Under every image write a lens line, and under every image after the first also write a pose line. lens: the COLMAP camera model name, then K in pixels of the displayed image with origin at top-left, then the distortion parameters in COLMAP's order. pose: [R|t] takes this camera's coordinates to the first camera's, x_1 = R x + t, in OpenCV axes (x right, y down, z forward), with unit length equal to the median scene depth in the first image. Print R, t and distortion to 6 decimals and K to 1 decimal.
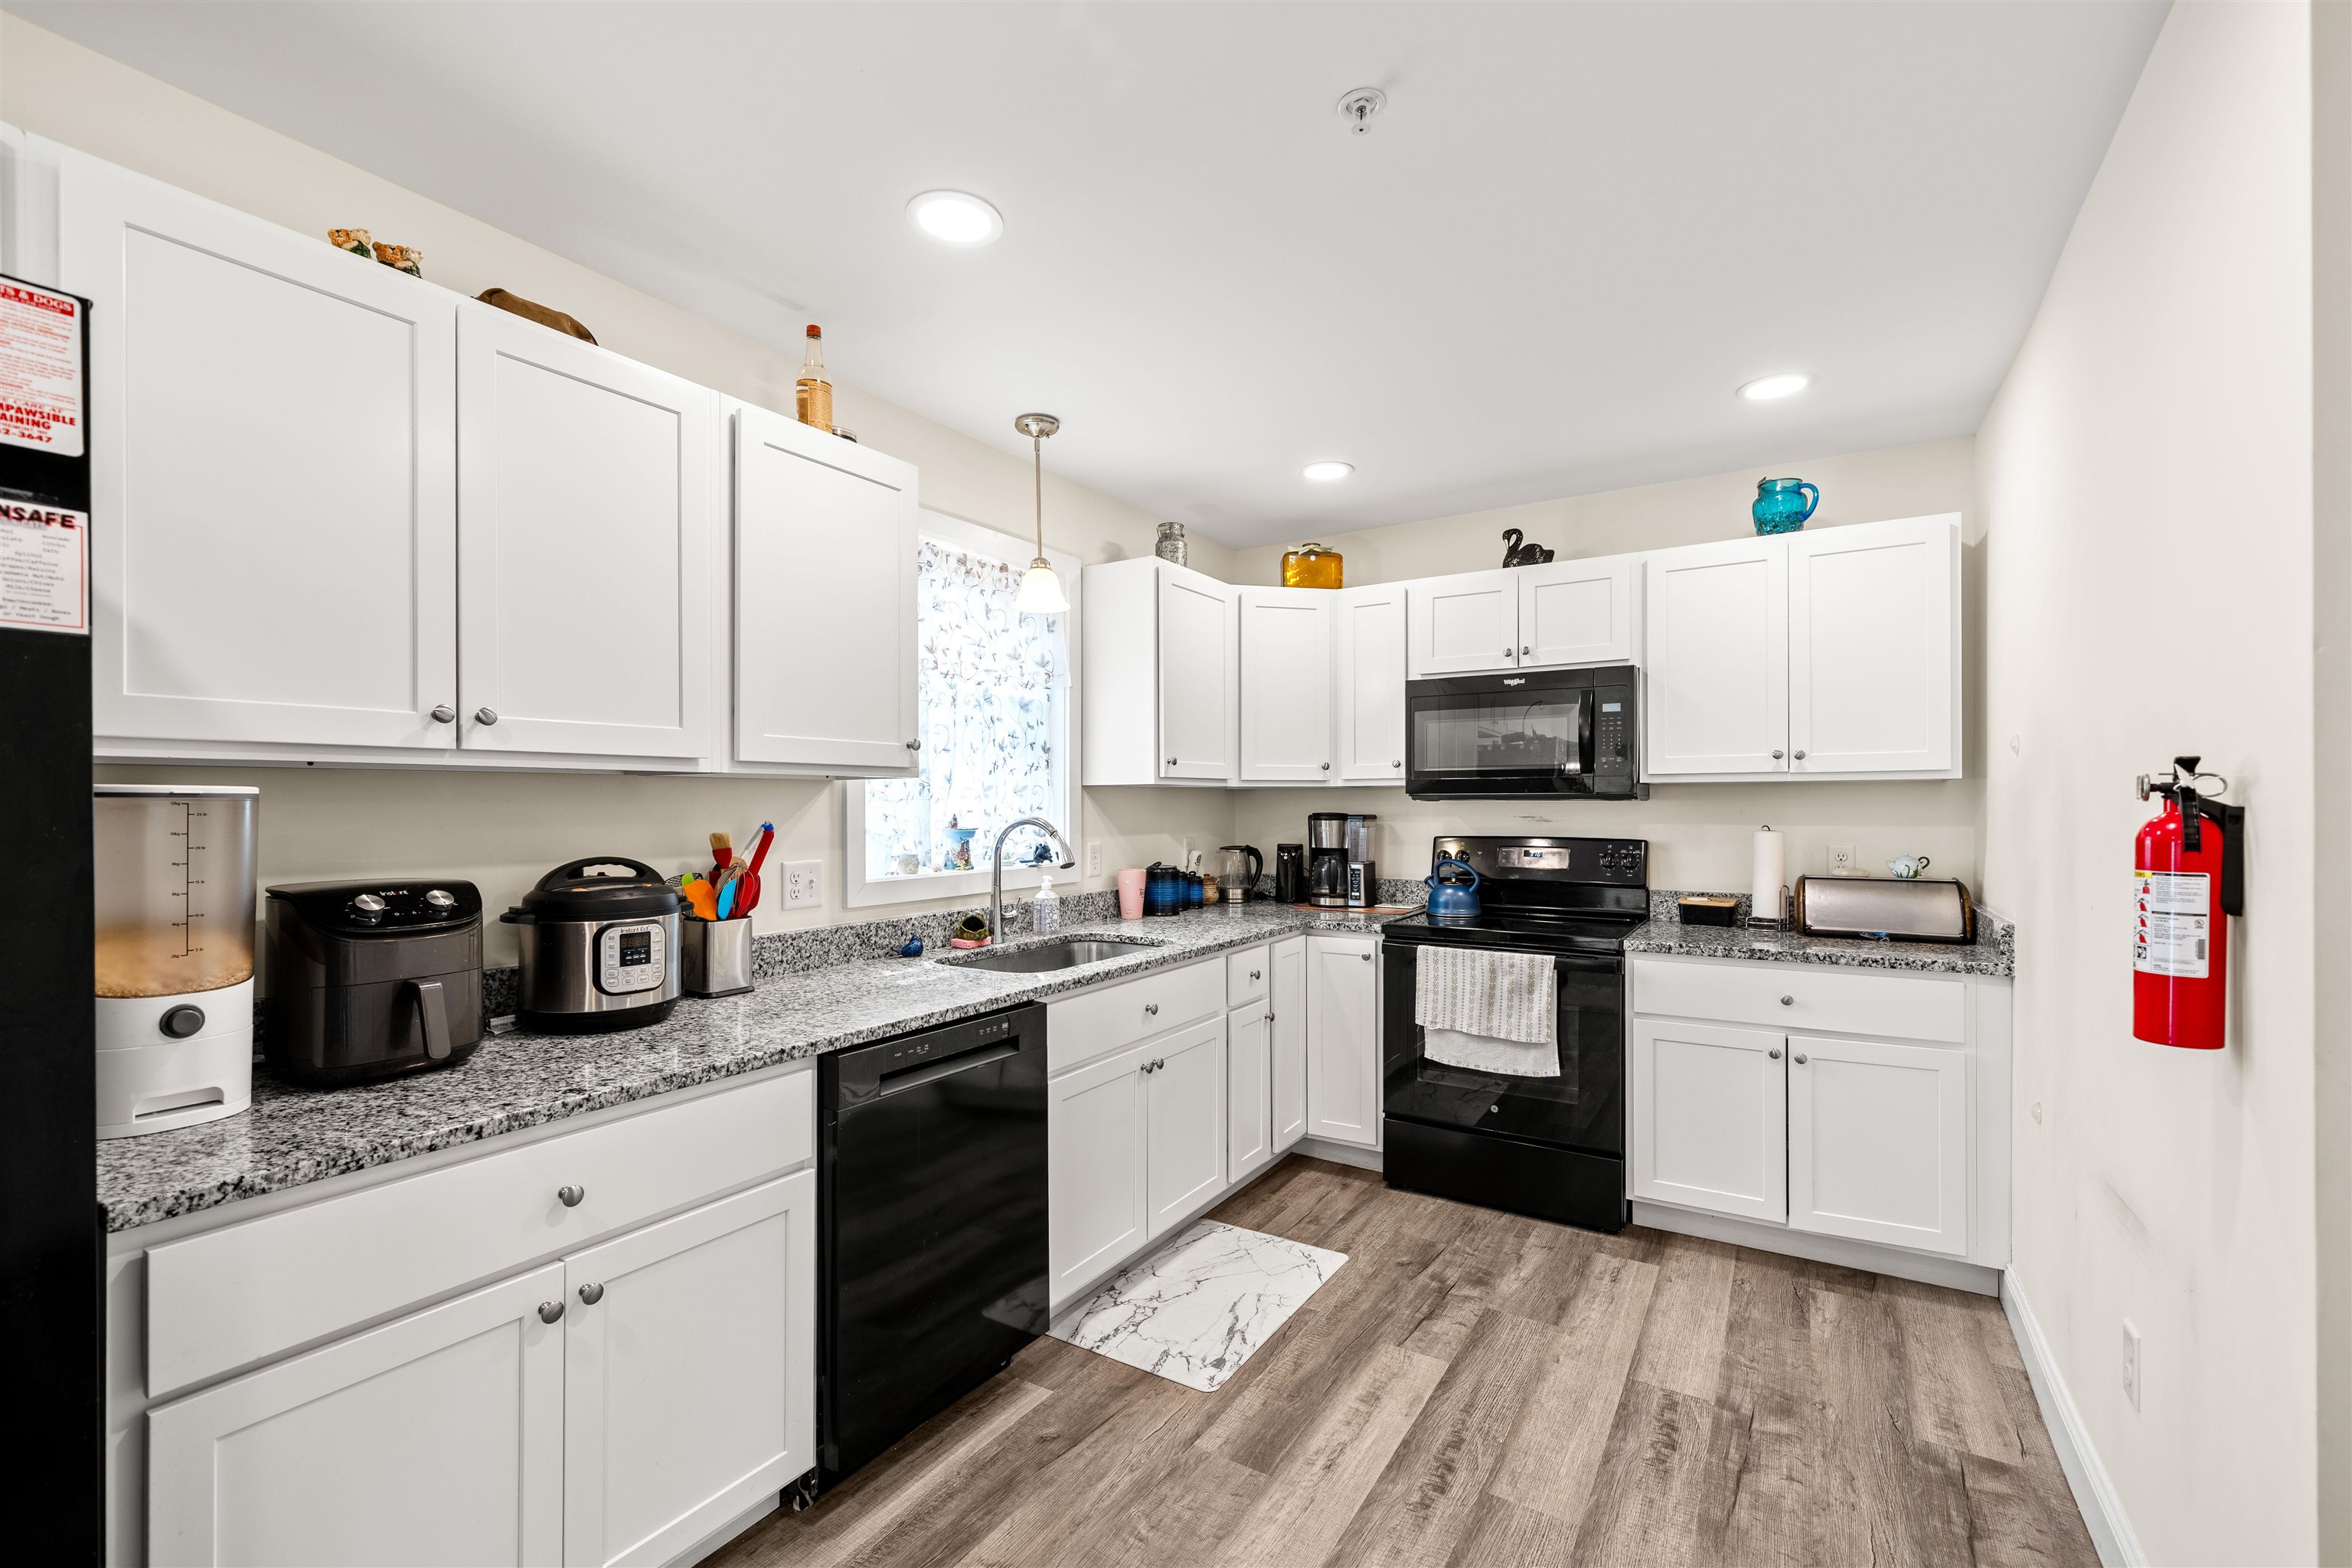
lens RADIAL K [[1005.0, 0, 1164.9], [0, 1005.0, 807.8], [0, 0, 1]] dist [-0.001255, -0.000015]
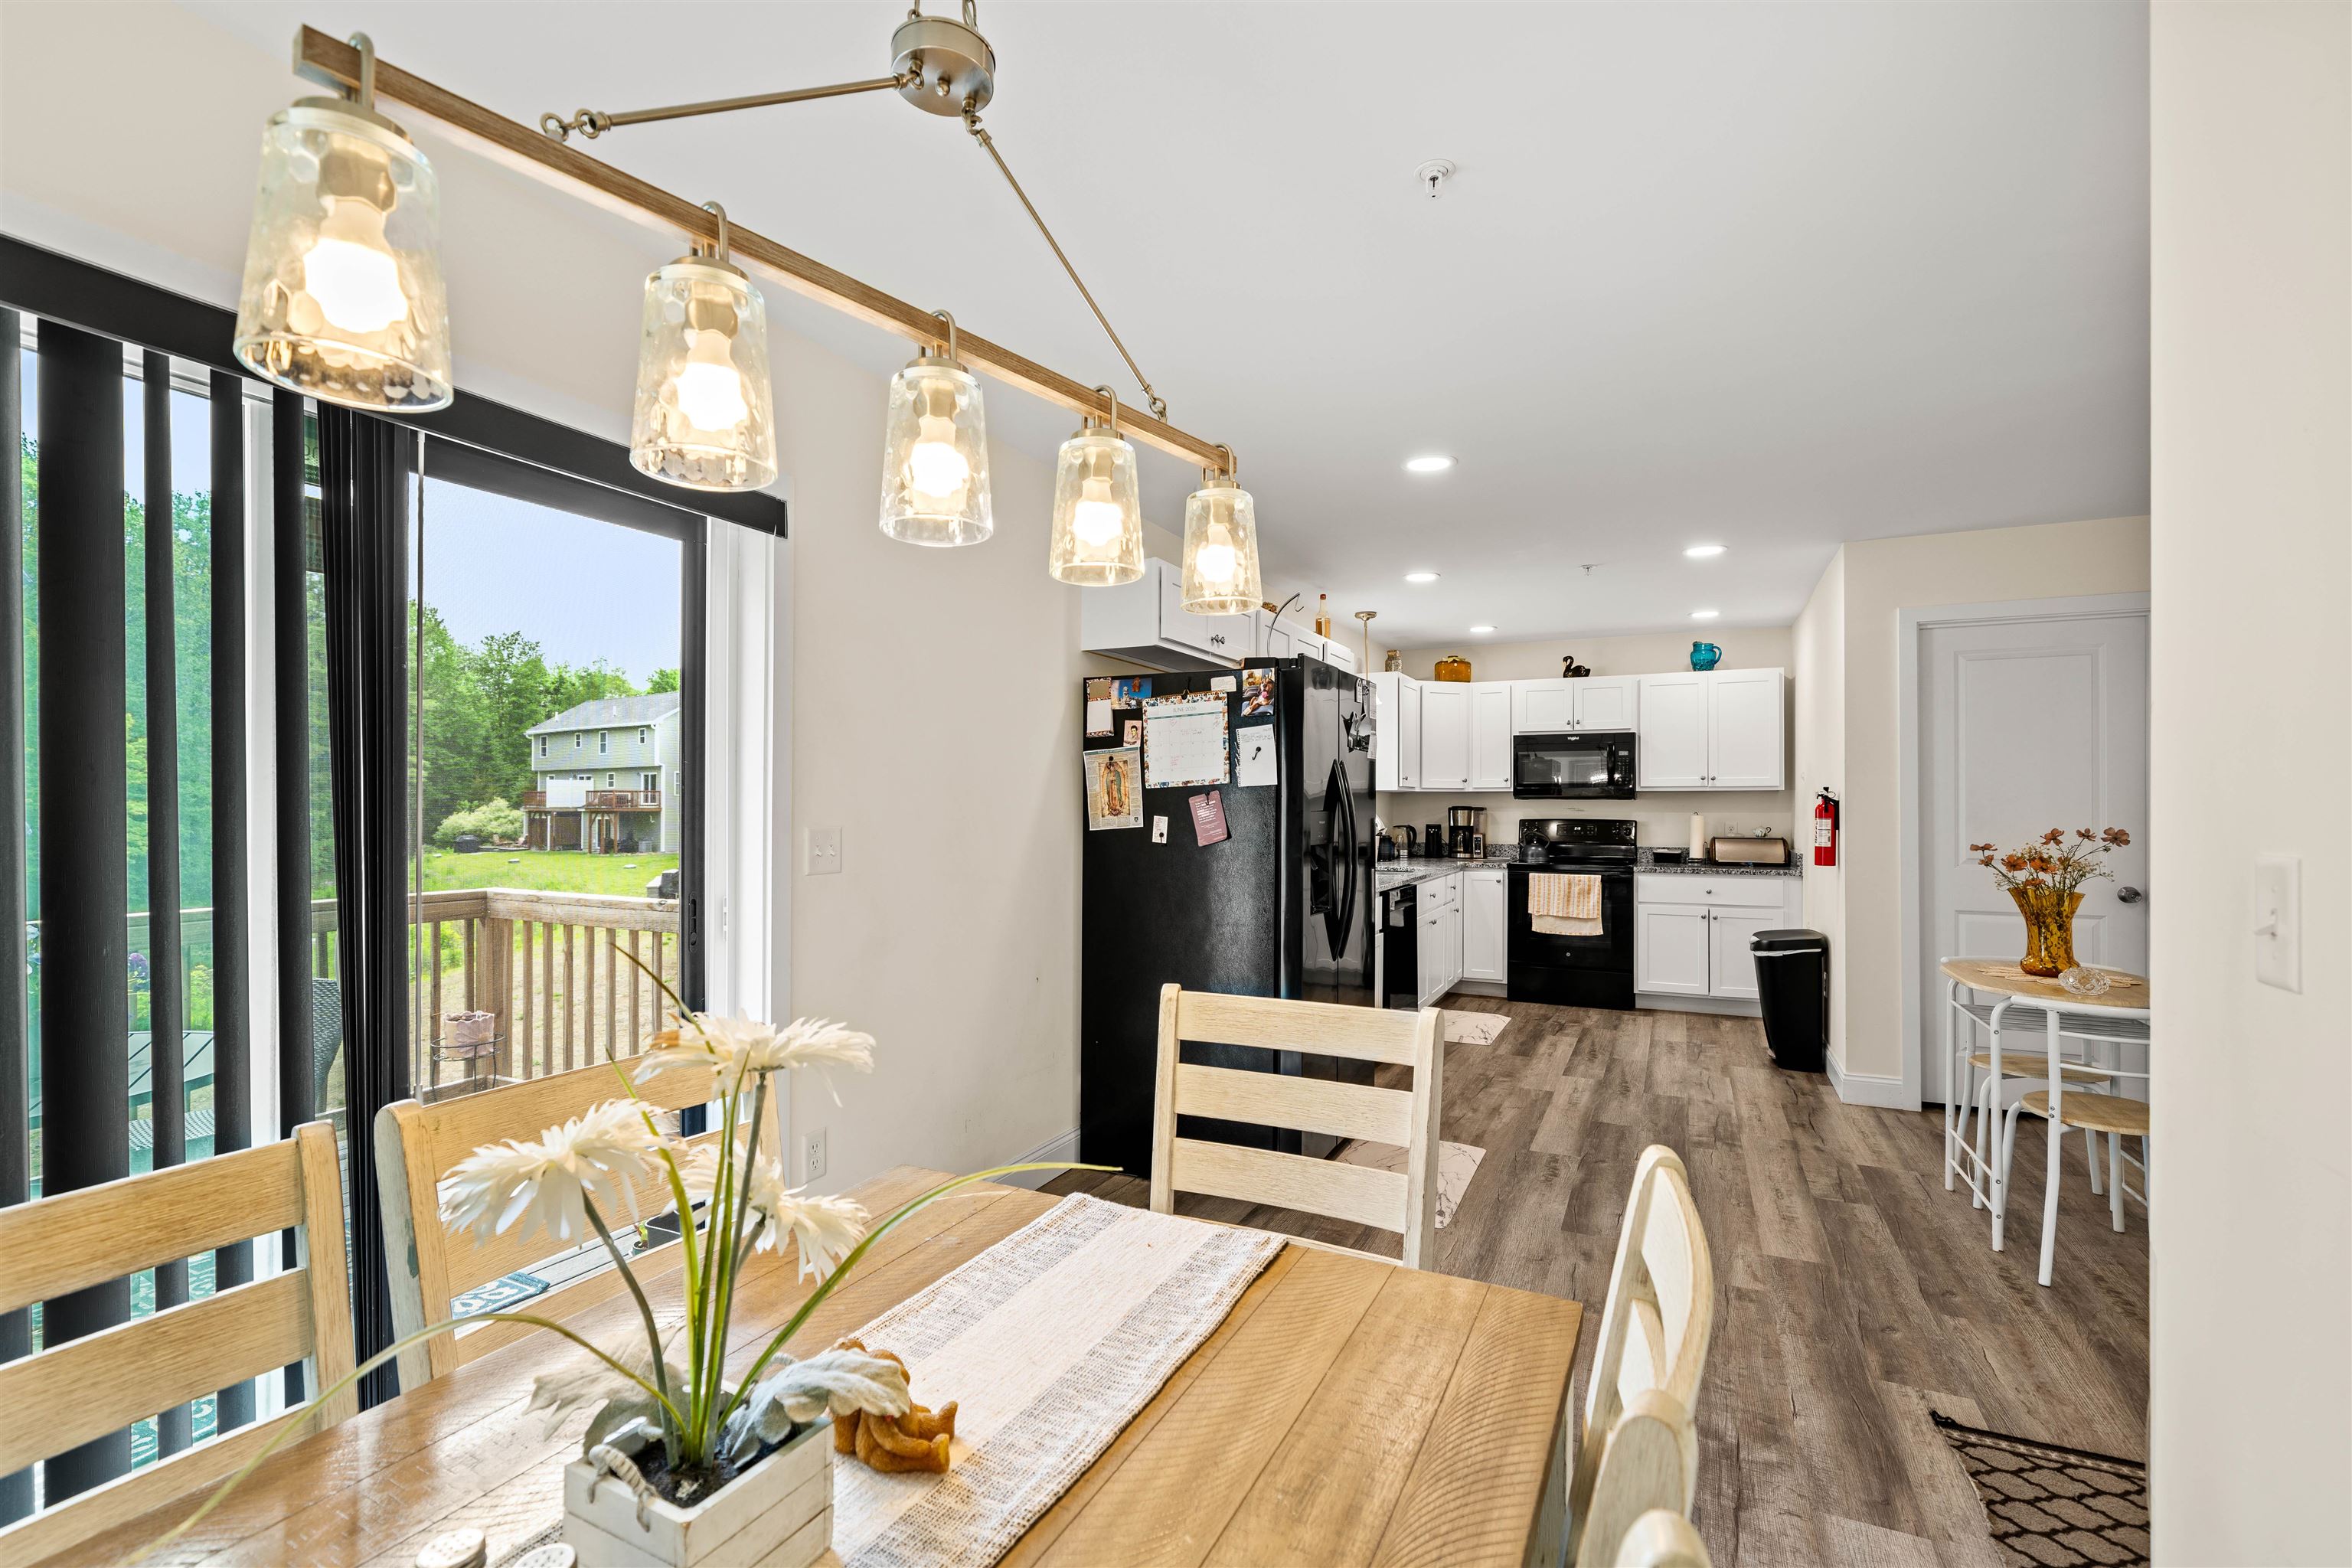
lens RADIAL K [[1024.7, 0, 1180.3], [0, 1024.7, 803.0], [0, 0, 1]] dist [0.001147, -0.000576]
pose [[0.993815, 0.004652, 0.110955, -0.684173], [-0.004012, 0.999974, -0.005985, 0.015615], [-0.110980, 0.005503, 0.993807, -0.965041]]
